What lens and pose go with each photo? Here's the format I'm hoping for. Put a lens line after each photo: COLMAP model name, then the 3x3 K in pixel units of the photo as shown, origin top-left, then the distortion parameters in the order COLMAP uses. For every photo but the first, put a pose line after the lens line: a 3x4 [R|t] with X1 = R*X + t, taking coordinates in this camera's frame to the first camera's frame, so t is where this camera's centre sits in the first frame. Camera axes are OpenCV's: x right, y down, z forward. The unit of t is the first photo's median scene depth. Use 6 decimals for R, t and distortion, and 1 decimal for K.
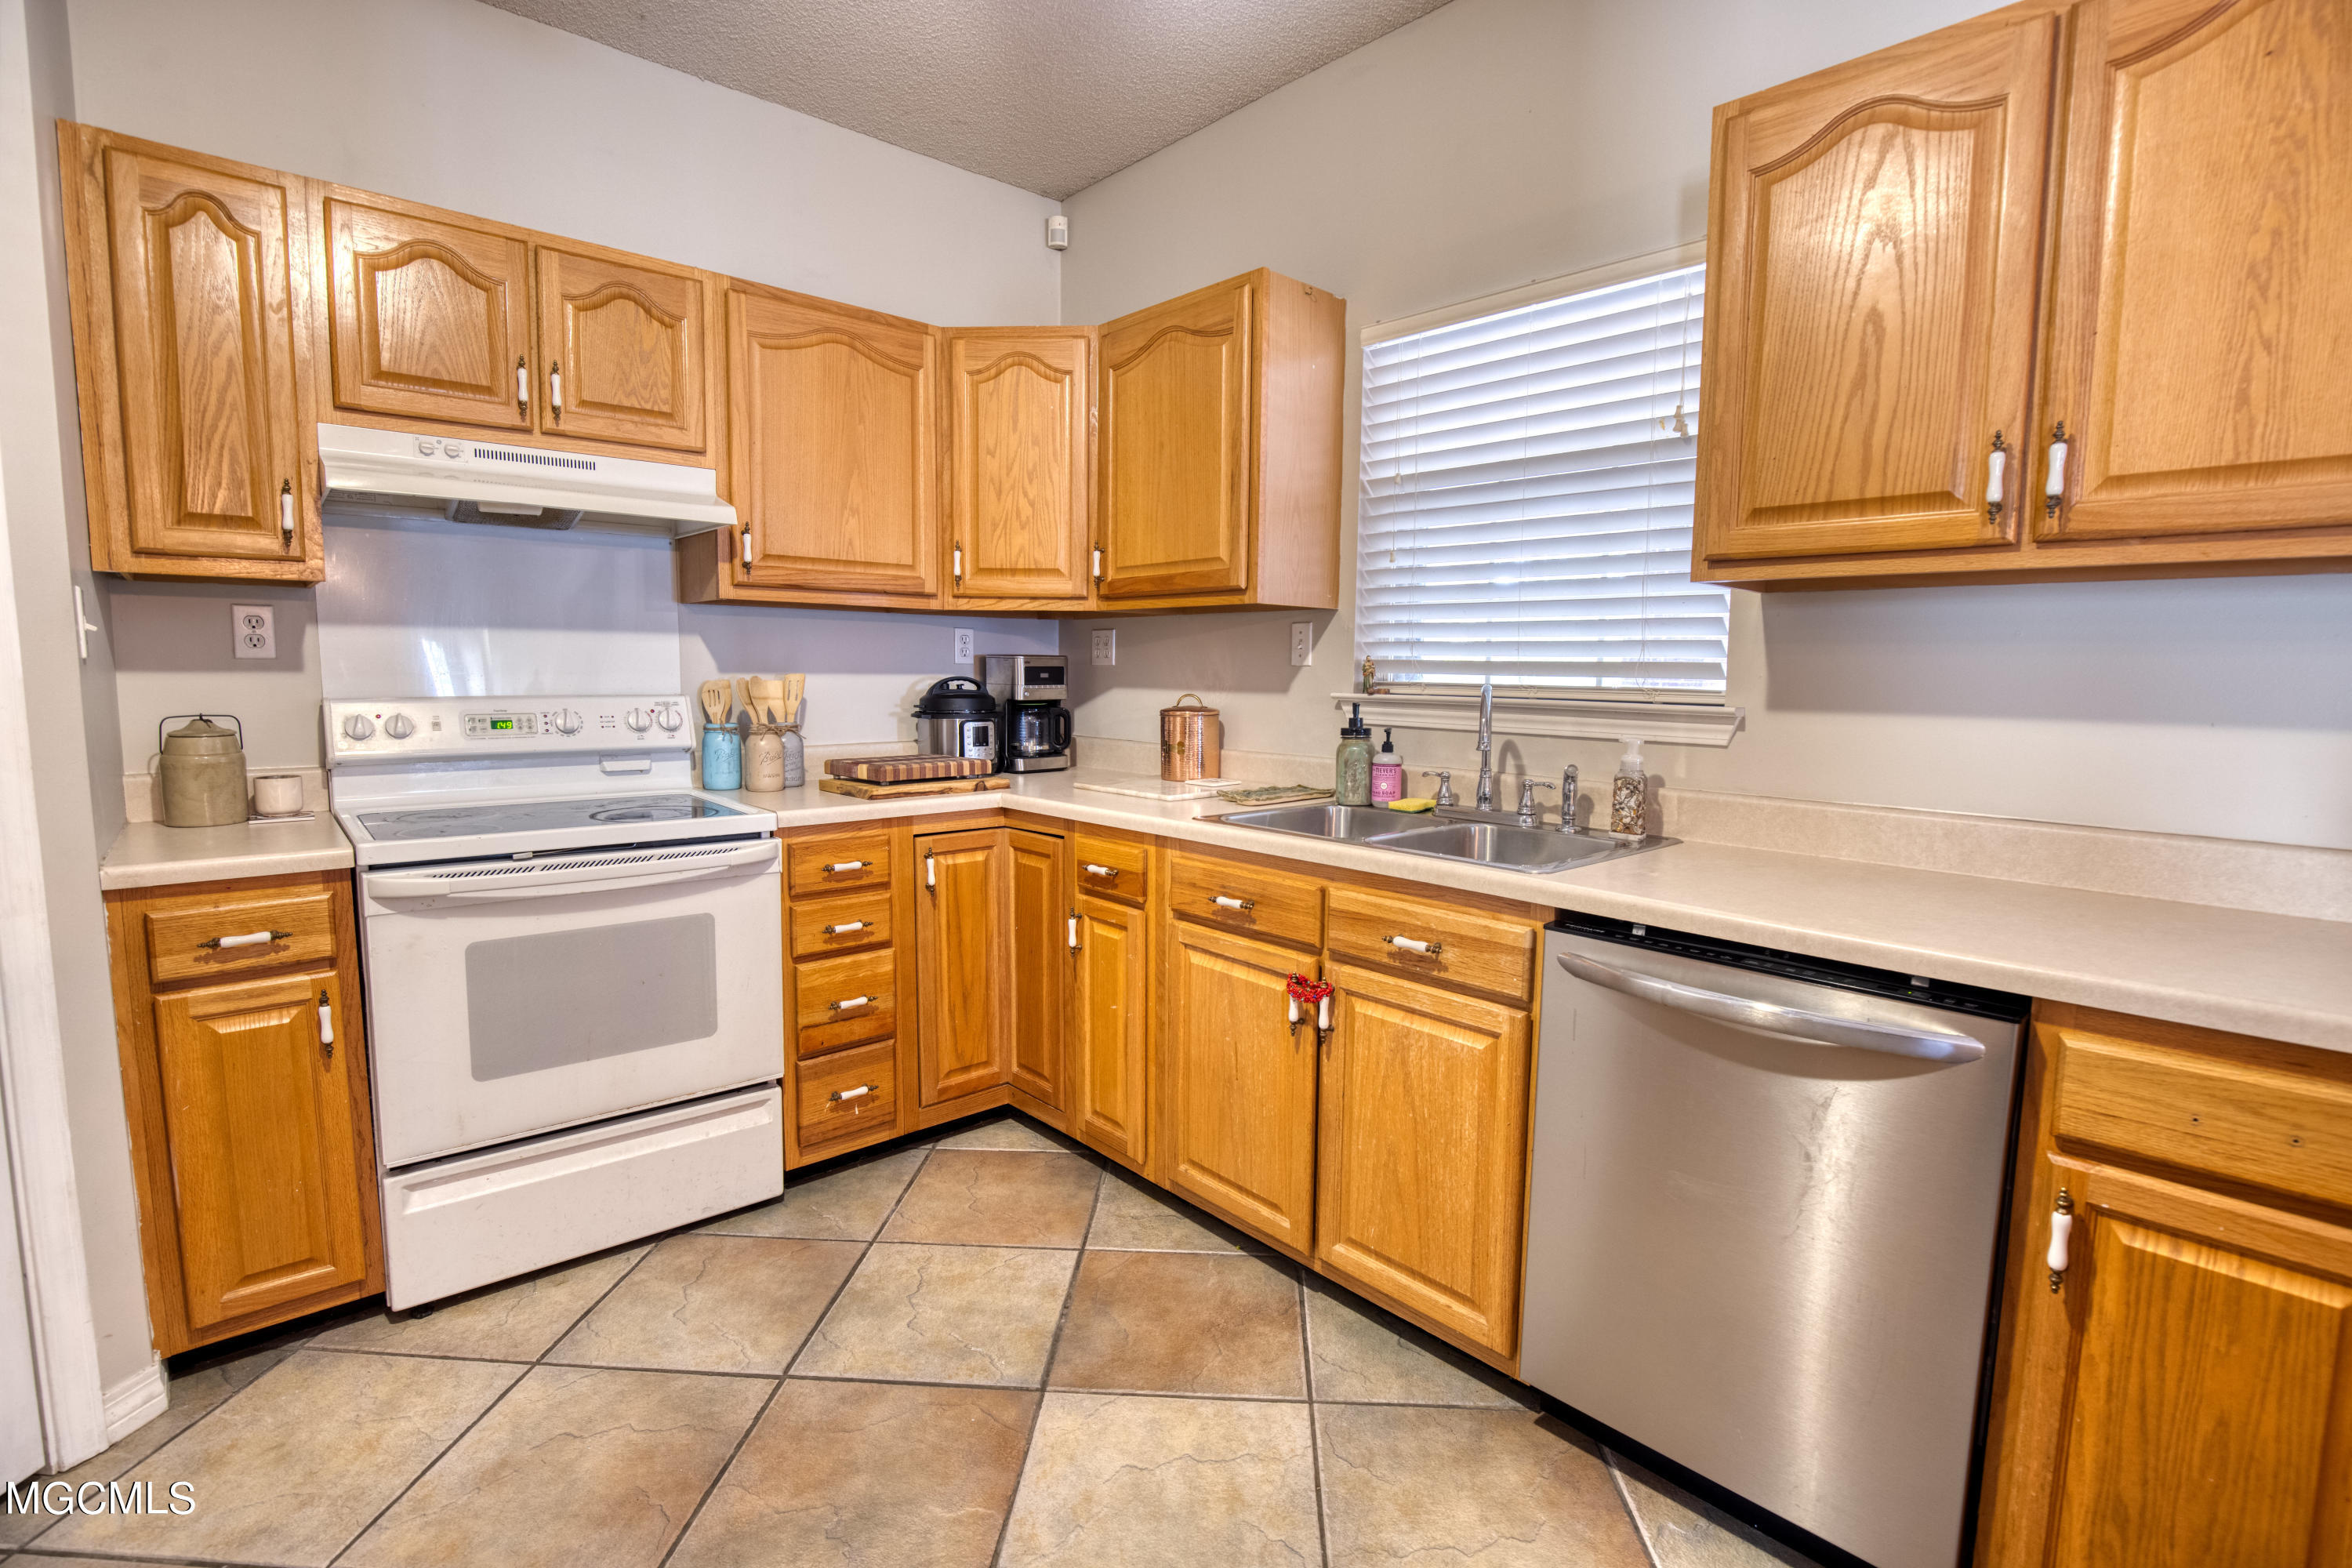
lens RADIAL K [[1105.2, 0, 1185.1], [0, 1105.2, 775.9], [0, 0, 1]] dist [-0.016948, 0.002133]
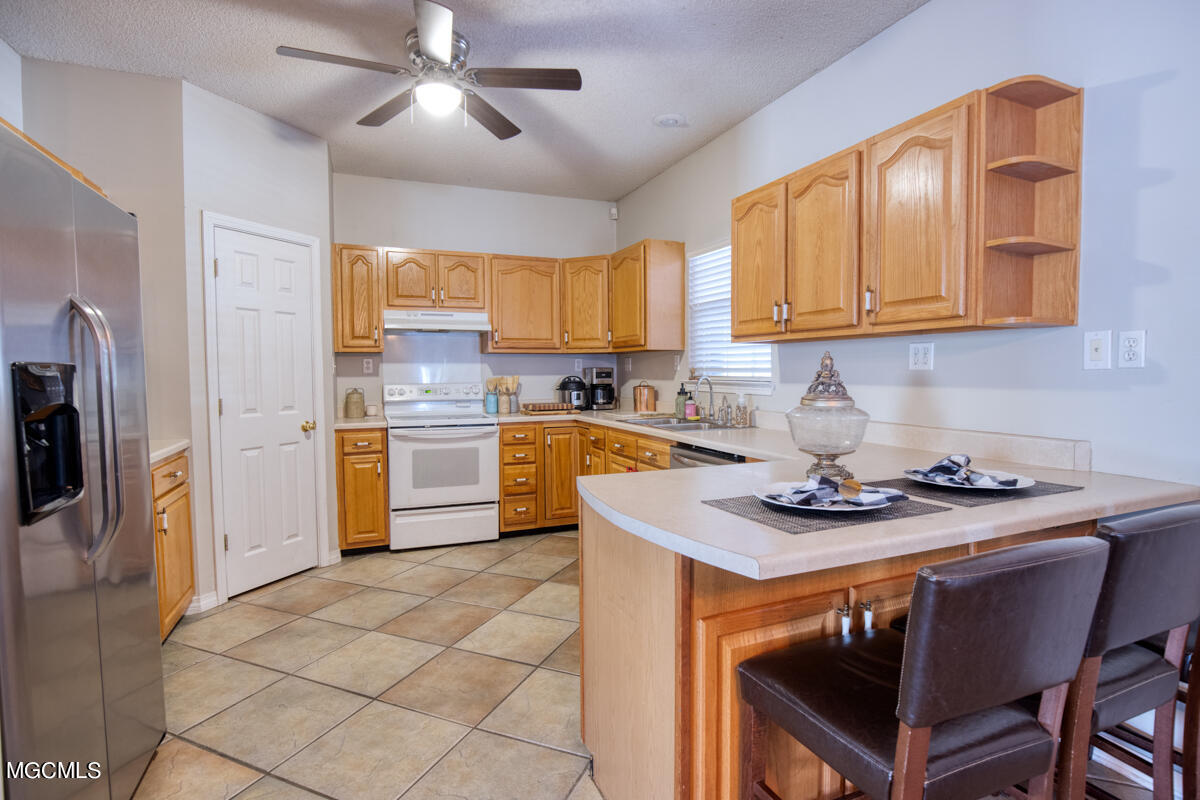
lens RADIAL K [[601.8, 0, 602.3], [0, 601.8, 397.0], [0, 0, 1]] dist [-0.019294, -0.000498]
pose [[0.942347, -0.001303, -0.334635, 0.518456], [-0.017647, 0.998408, -0.053580, 0.061824], [0.334172, 0.056396, 0.940823, -0.576931]]
